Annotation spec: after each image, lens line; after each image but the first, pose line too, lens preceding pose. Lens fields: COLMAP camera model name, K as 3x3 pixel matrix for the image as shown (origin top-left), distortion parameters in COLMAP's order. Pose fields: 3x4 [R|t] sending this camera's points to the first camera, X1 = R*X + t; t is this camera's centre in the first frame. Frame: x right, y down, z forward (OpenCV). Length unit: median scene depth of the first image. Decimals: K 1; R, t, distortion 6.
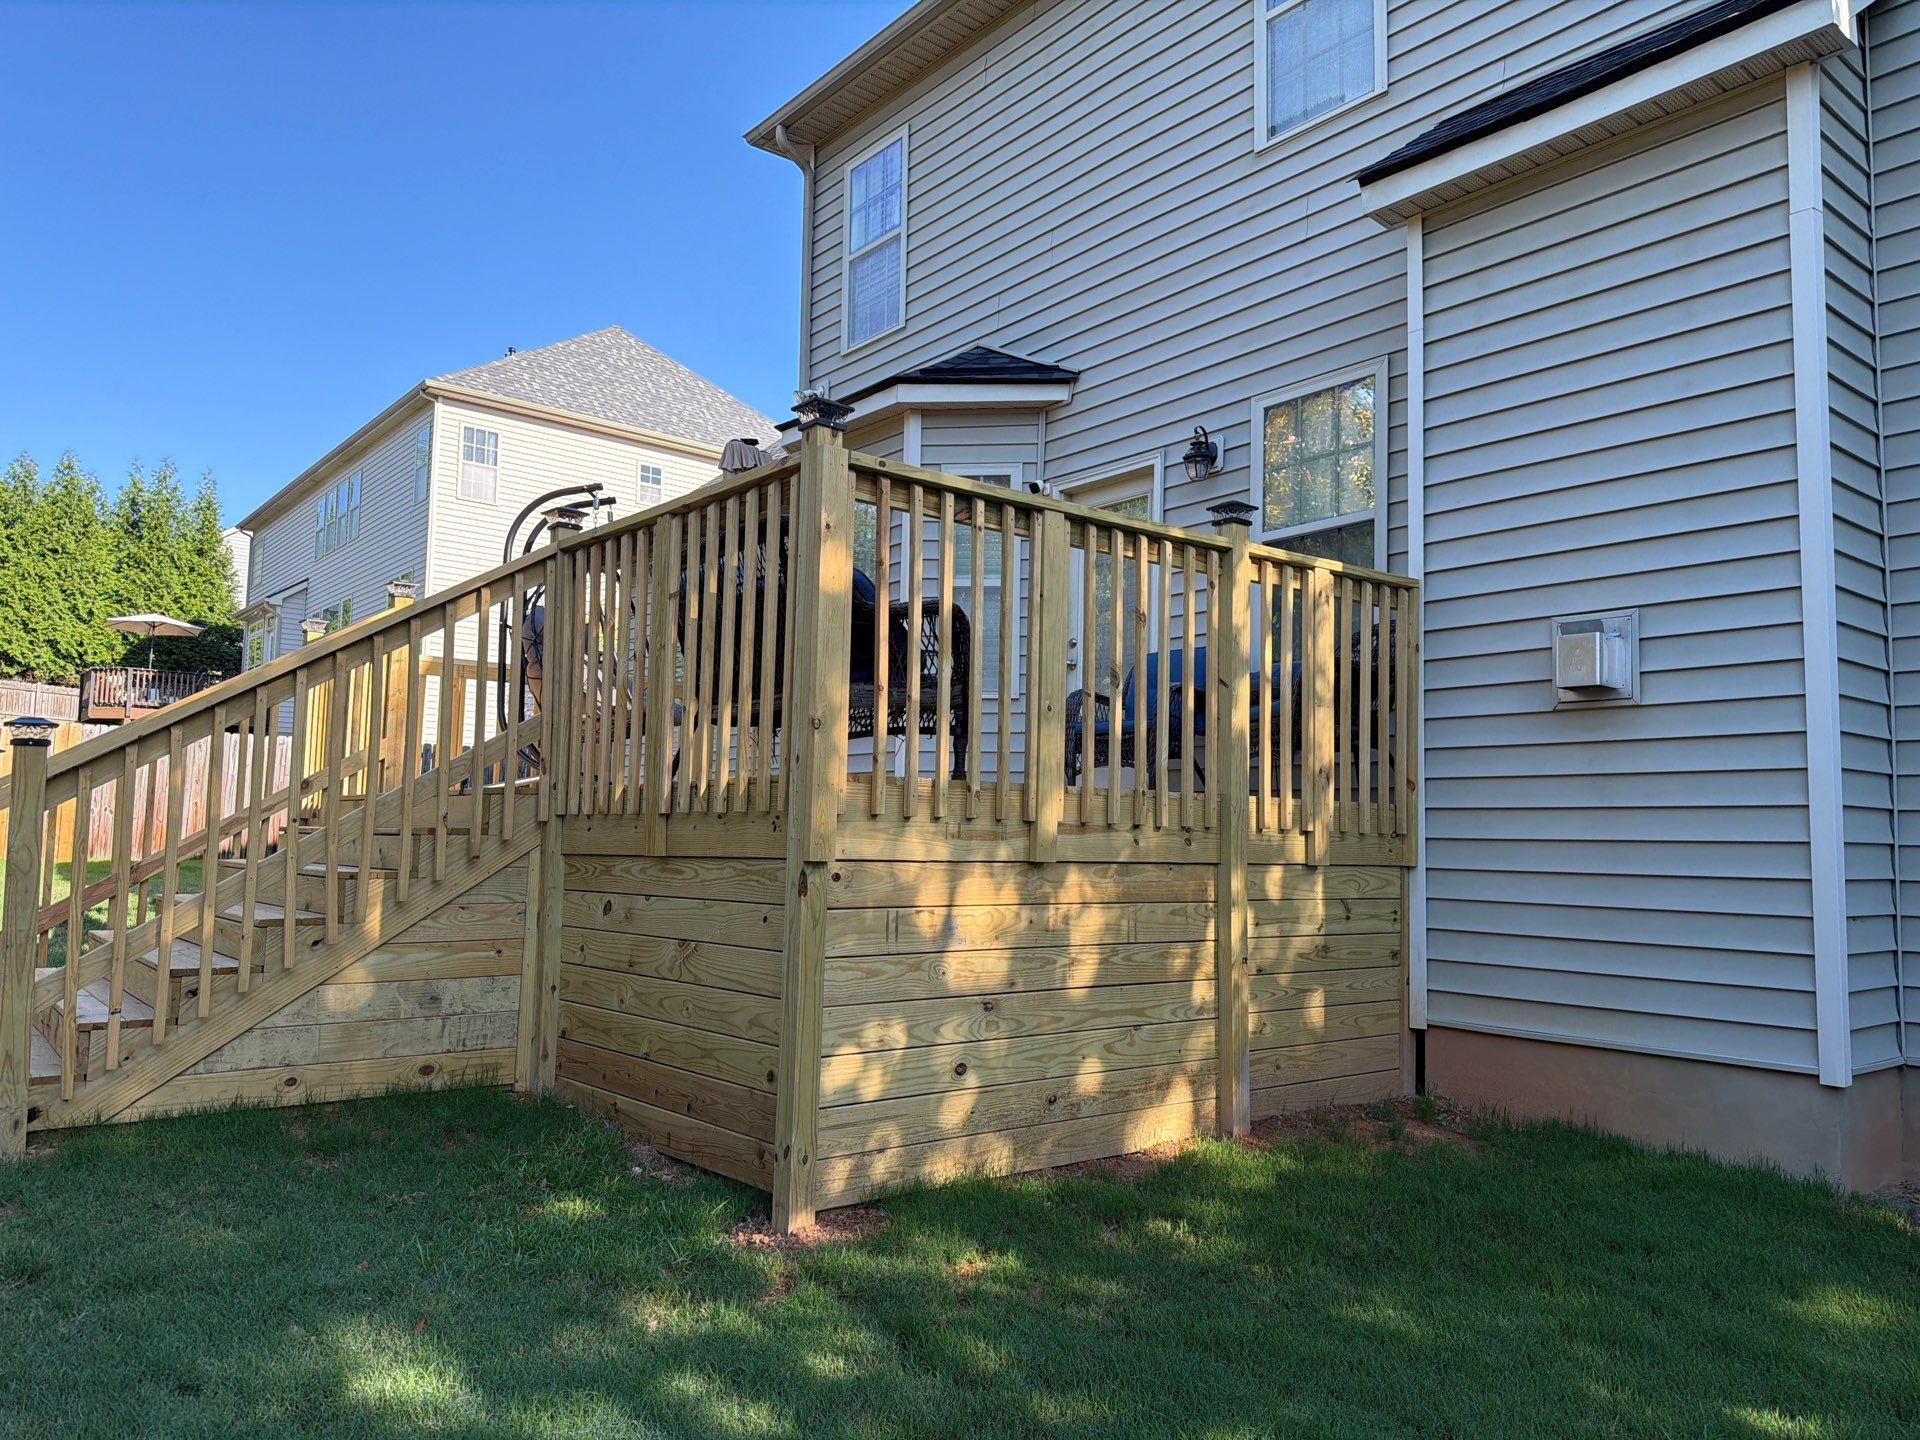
lens RADIAL K [[1341.0, 0, 961.7], [0, 1341.0, 729.3], [0, 0, 1]] dist [0.070937, -0.097569]
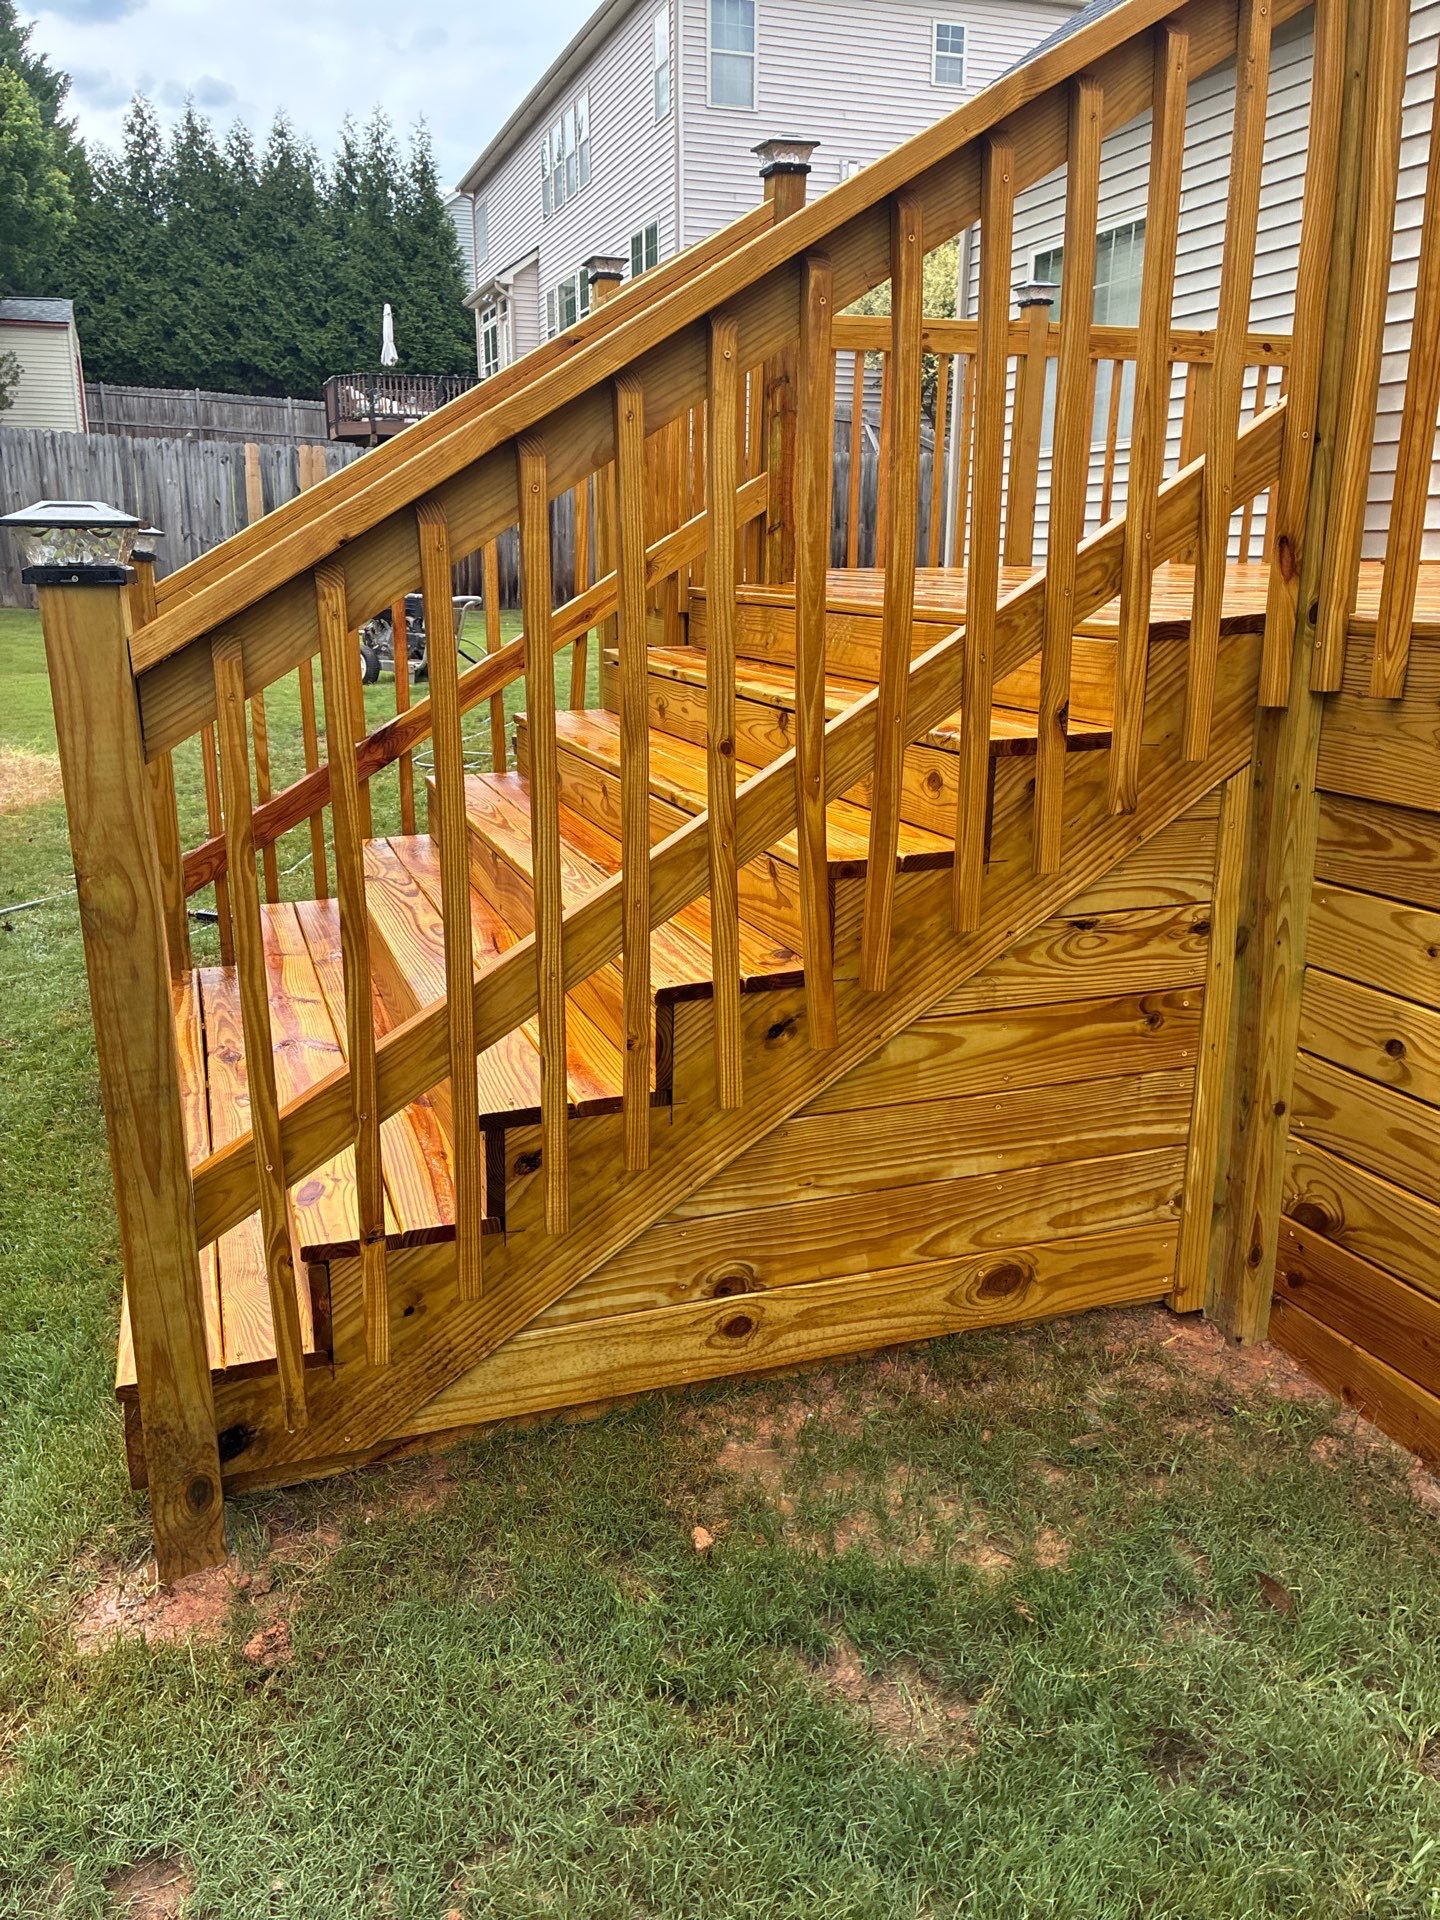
lens RADIAL K [[1462.0, 0, 694.7], [0, 1462.0, 939.8], [0, 0, 1]] dist [0.045693, -0.043471]
pose [[0.937790, 0.067334, -0.340611, -0.314513], [0.052219, 0.942504, 0.330091, -0.016573], [0.343254, -0.327342, 0.880355, 0.546170]]
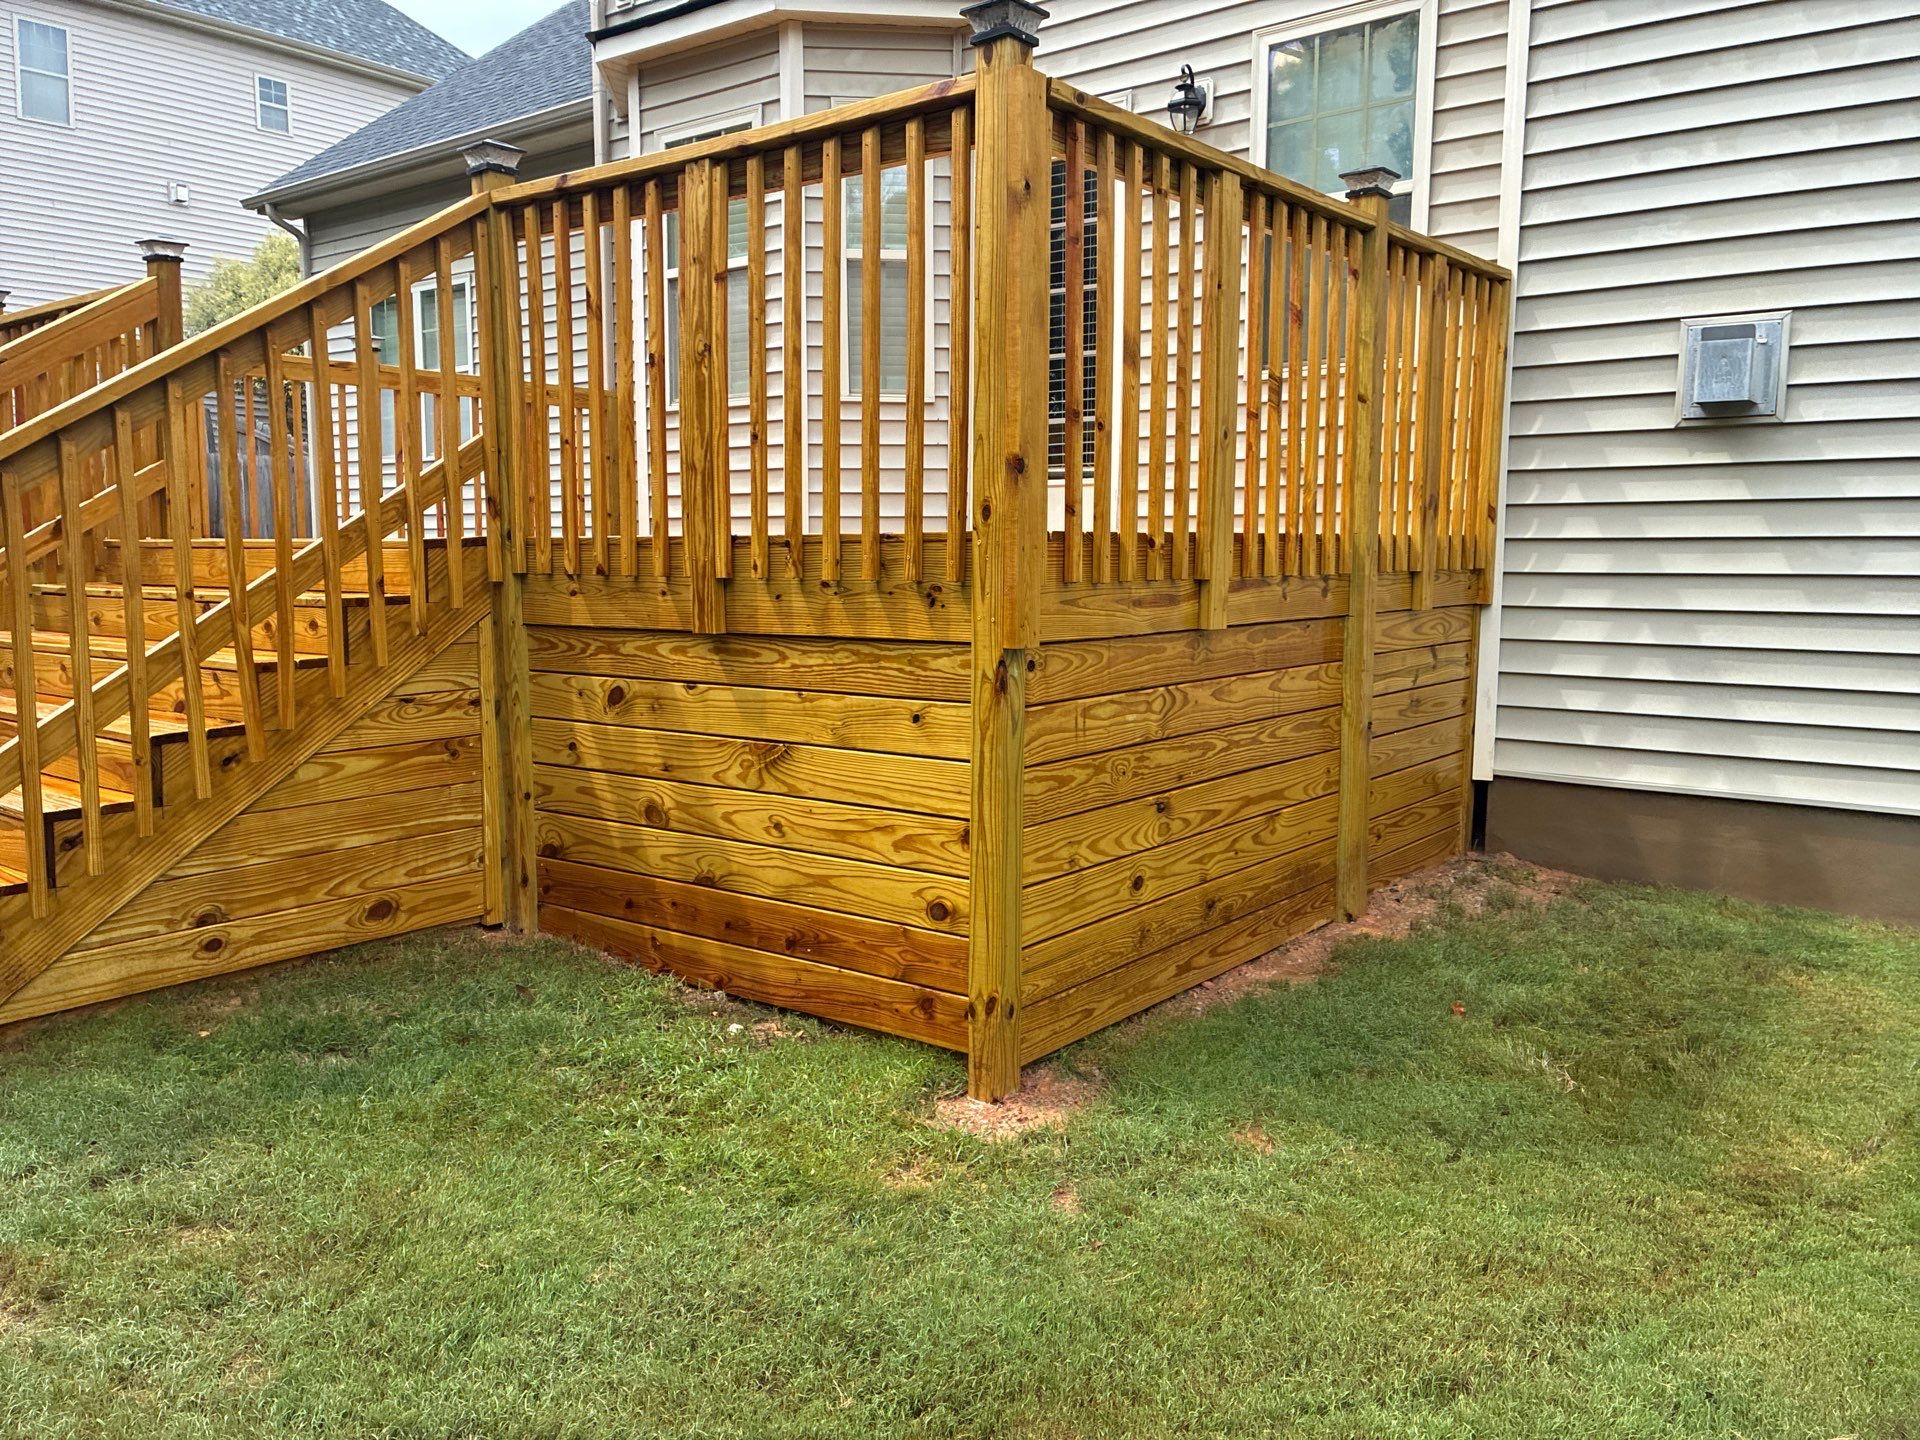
lens RADIAL K [[1462.0, 0, 951.1], [0, 1462.0, 702.5], [0, 0, 1]] dist [0.045693, -0.043471]
pose [[0.976476, -0.042321, 0.211434, -0.236110], [0.001146, 0.981555, 0.191176, -0.022724], [-0.215625, -0.186437, 0.958513, 0.143691]]
